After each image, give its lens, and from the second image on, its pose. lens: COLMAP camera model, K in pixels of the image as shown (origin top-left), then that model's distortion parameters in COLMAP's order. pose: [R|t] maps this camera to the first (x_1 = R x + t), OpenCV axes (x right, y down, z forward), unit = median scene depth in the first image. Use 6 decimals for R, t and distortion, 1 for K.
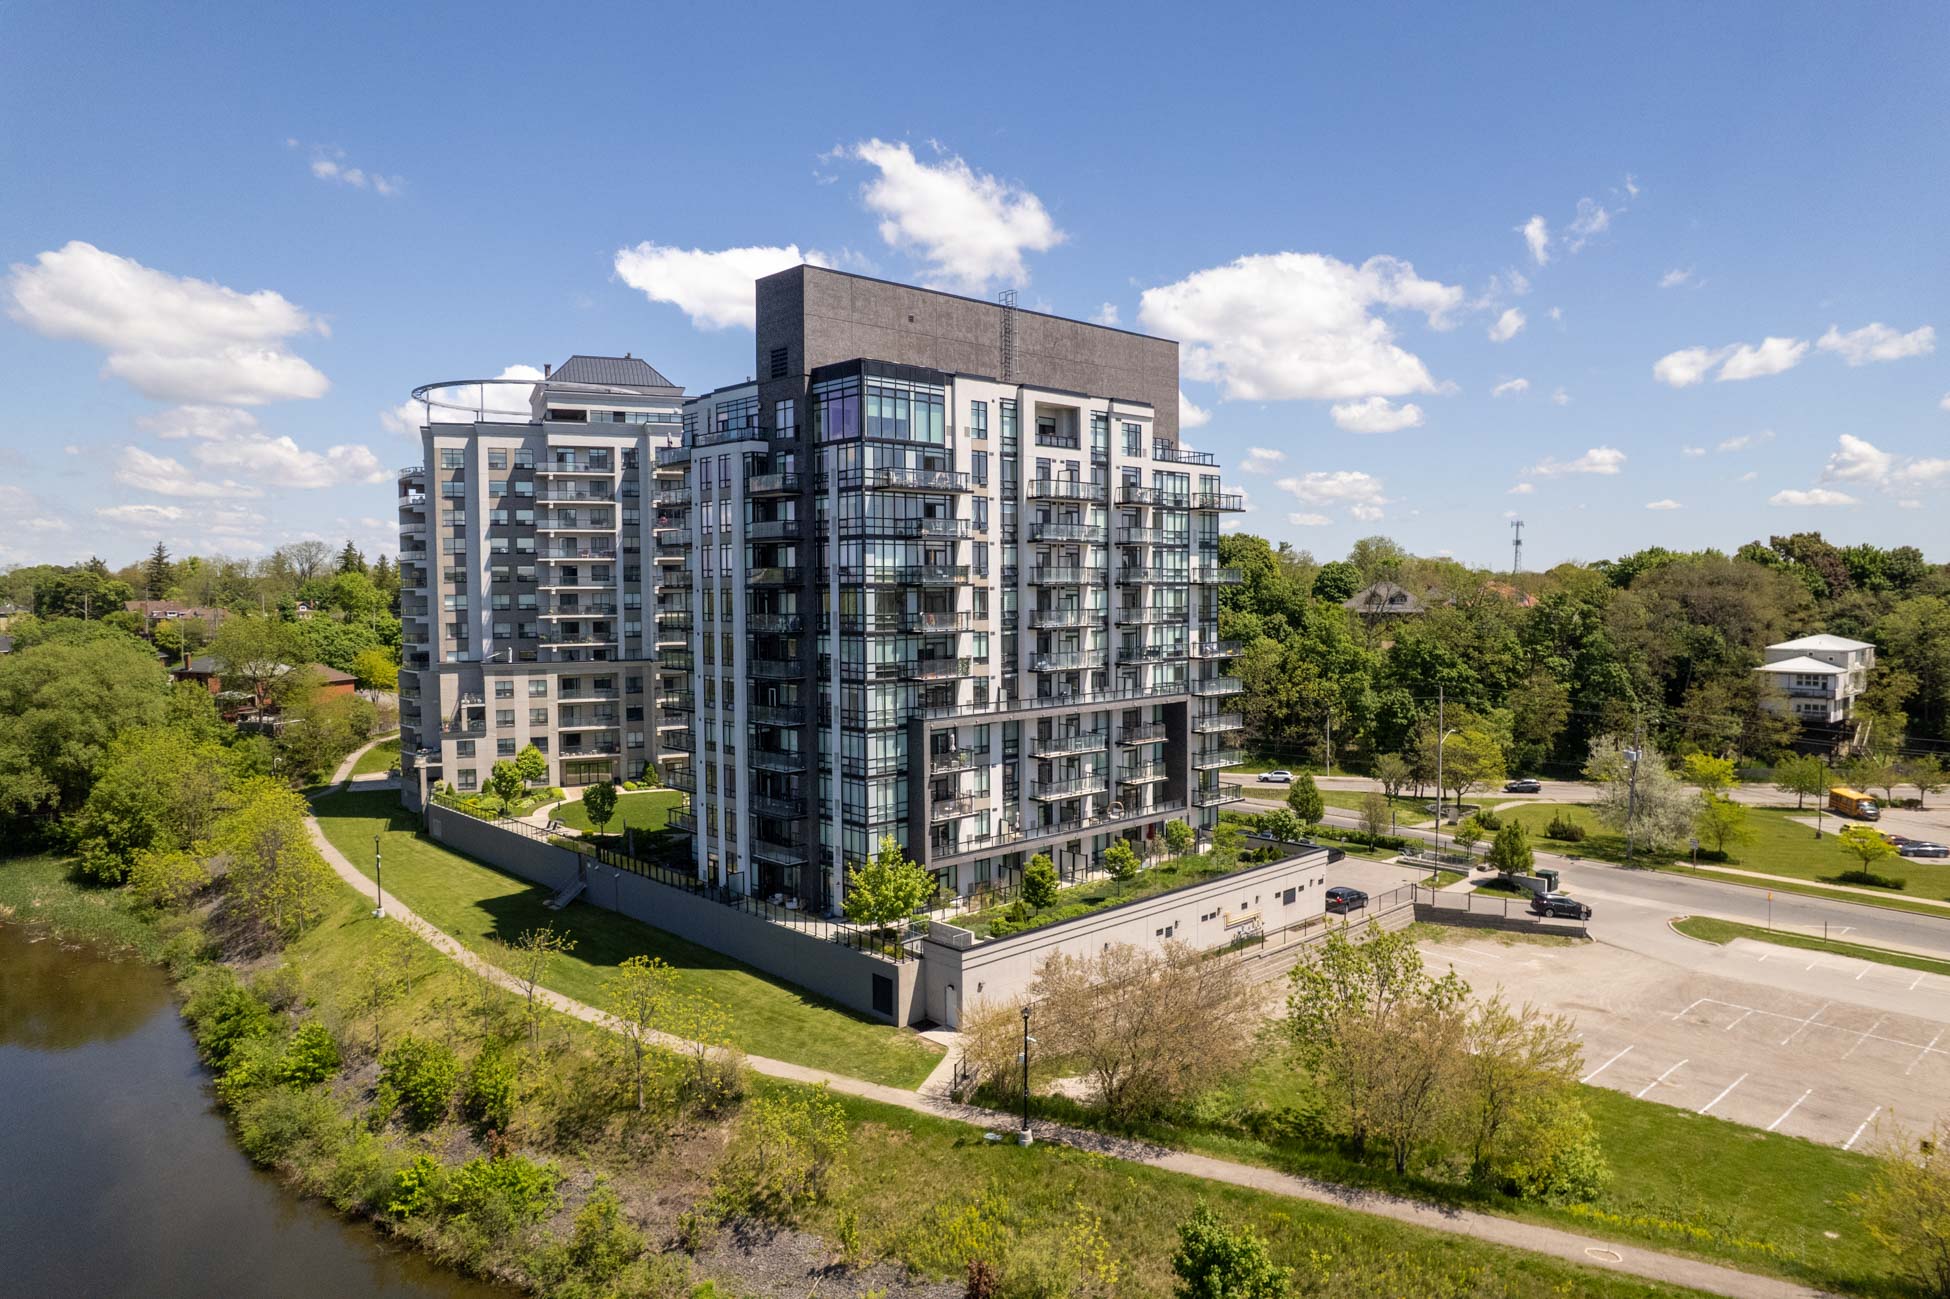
lens RADIAL K [[1236.2, 0, 972.2], [0, 1236.2, 648.7], [0, 0, 1]] dist [-0.063027, 0.052657]
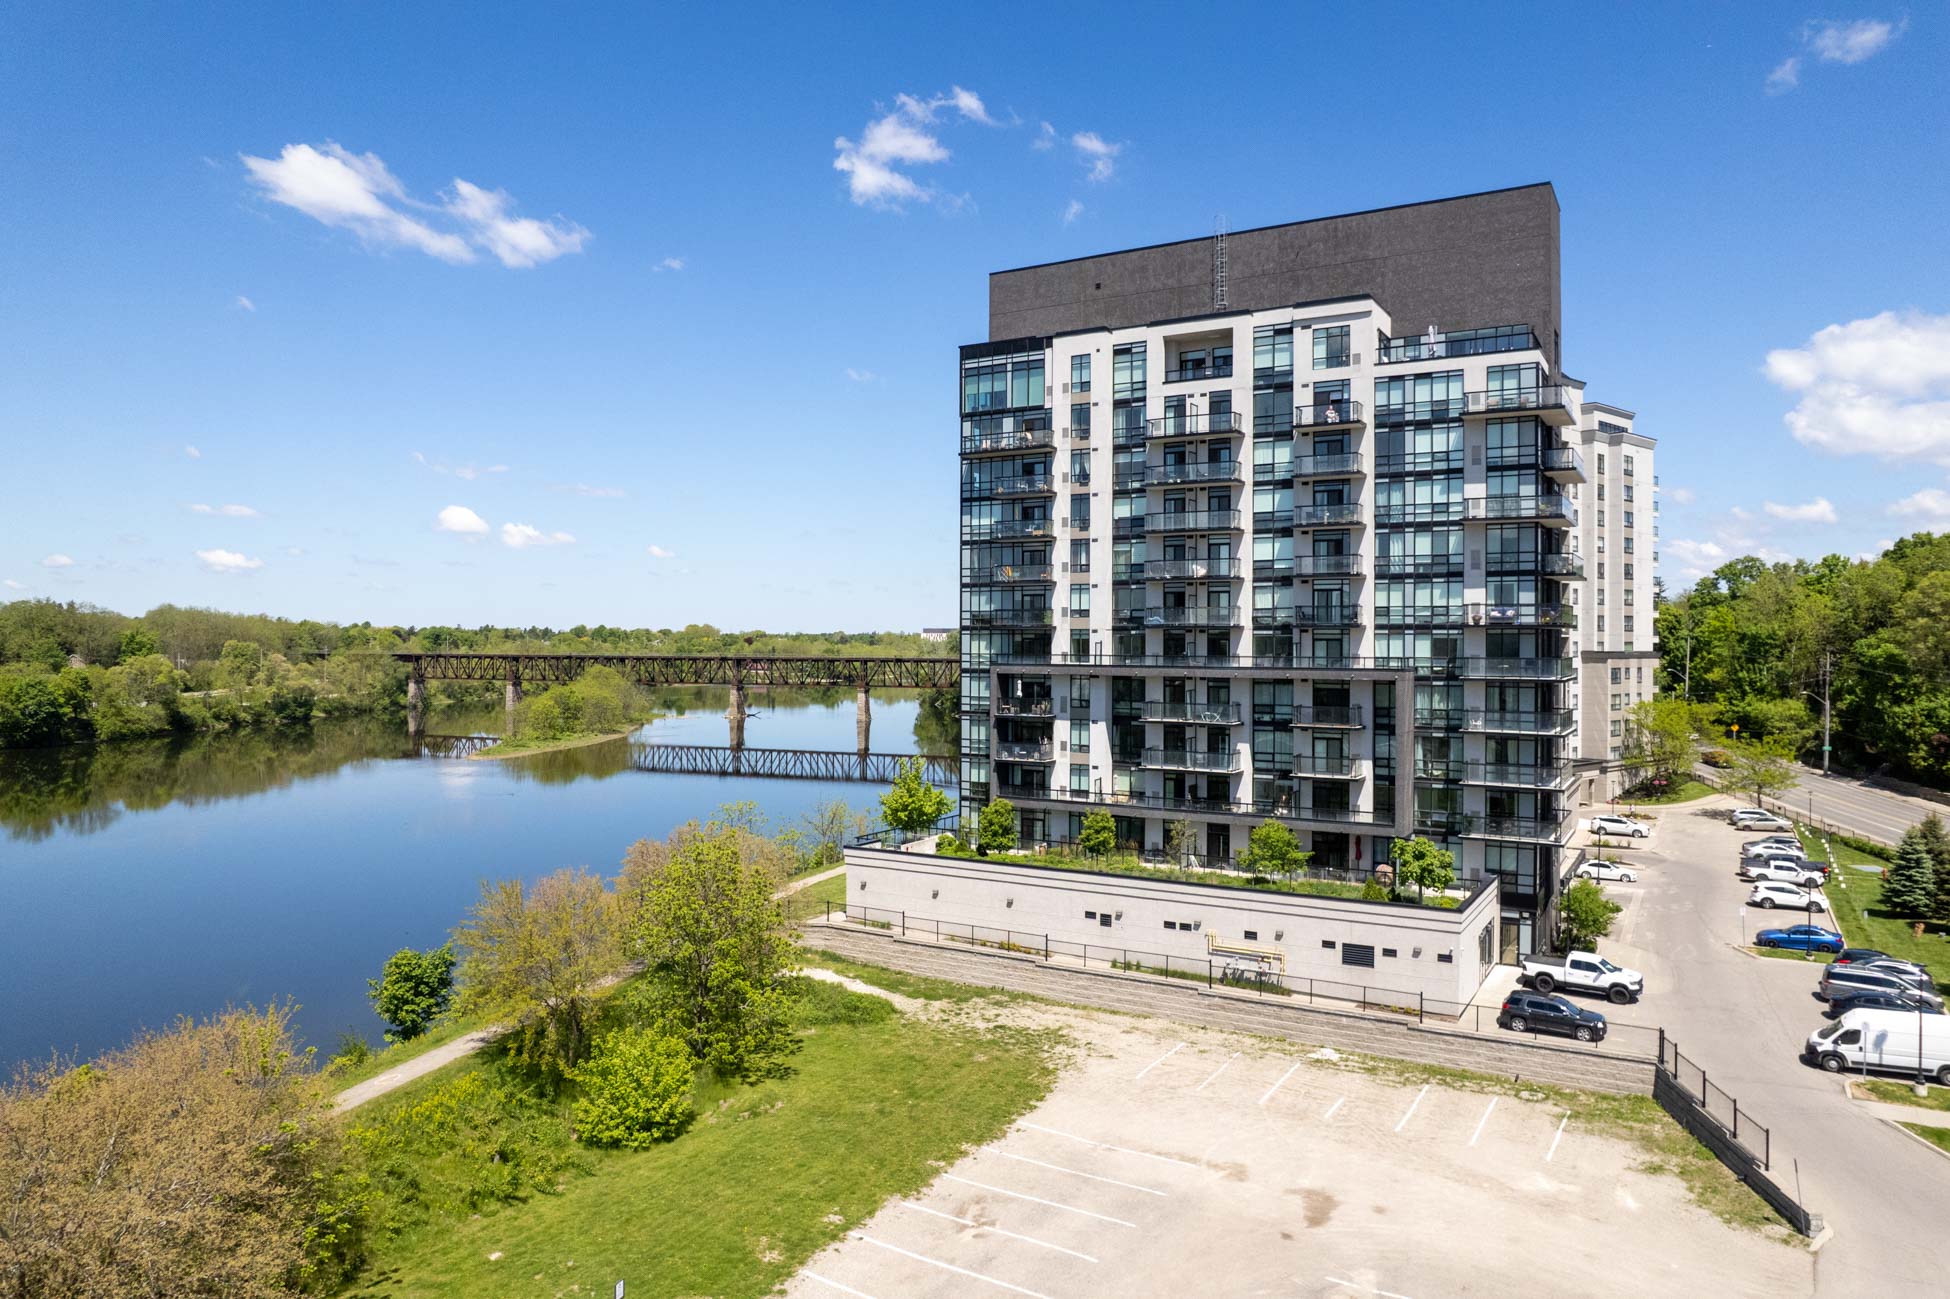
lens RADIAL K [[1236.2, 0, 972.2], [0, 1236.2, 648.7], [0, 0, 1]] dist [-0.063027, 0.052657]
pose [[0.287595, 0.022038, -0.957499, 0.921034], [-0.045147, 0.998936, 0.009431, 0.032075], [0.956687, 0.040516, 0.288284, 0.618303]]
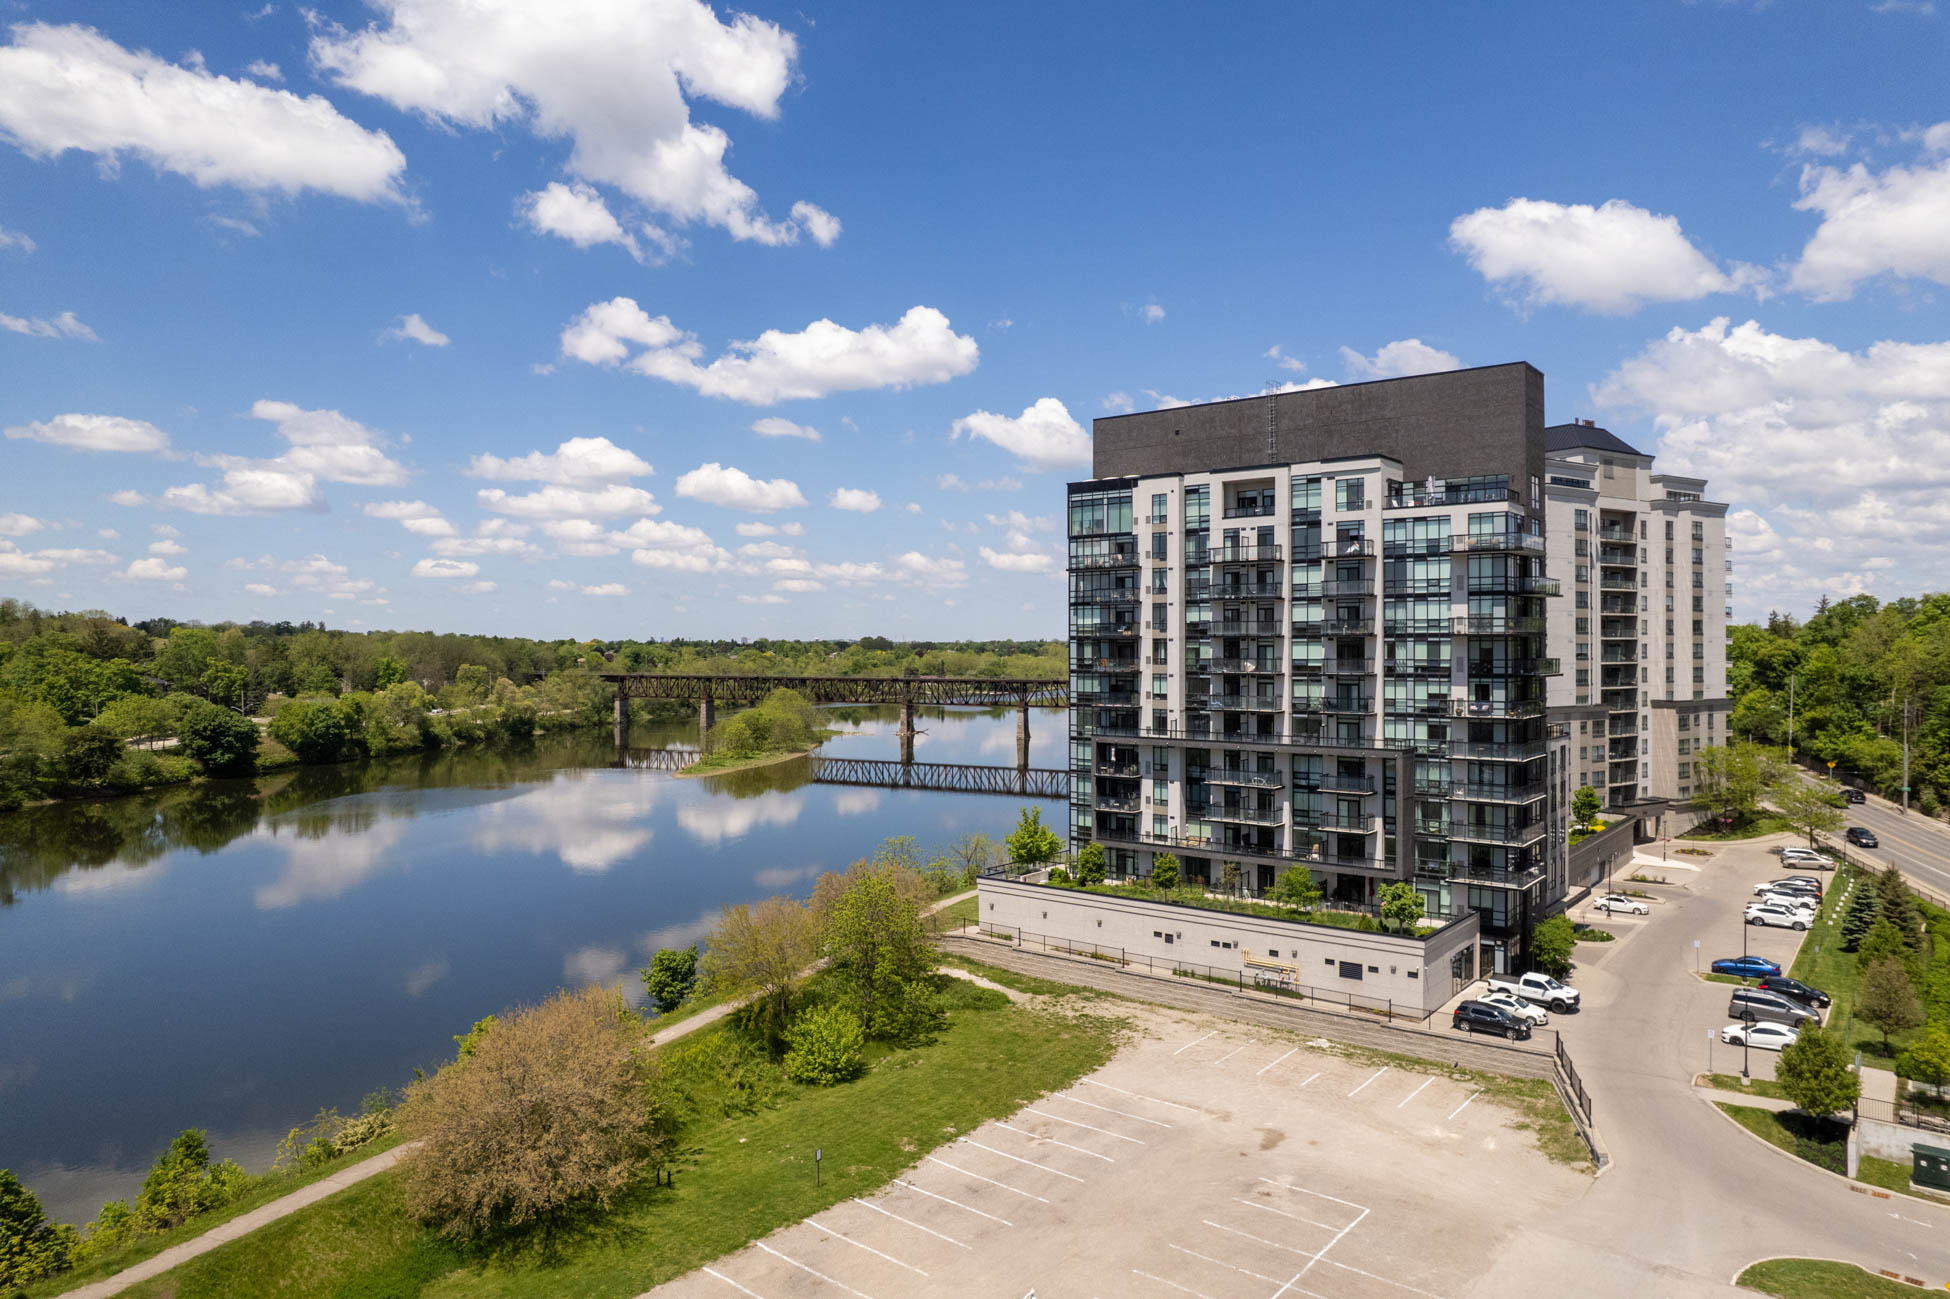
lens RADIAL K [[1236.2, 0, 972.2], [0, 1236.2, 648.7], [0, 0, 1]] dist [-0.063027, 0.052657]
pose [[0.152544, 0.019880, -0.988097, 1.212082], [-0.037367, 0.999199, 0.014335, -0.049829], [0.987590, 0.034735, 0.153165, 0.600056]]
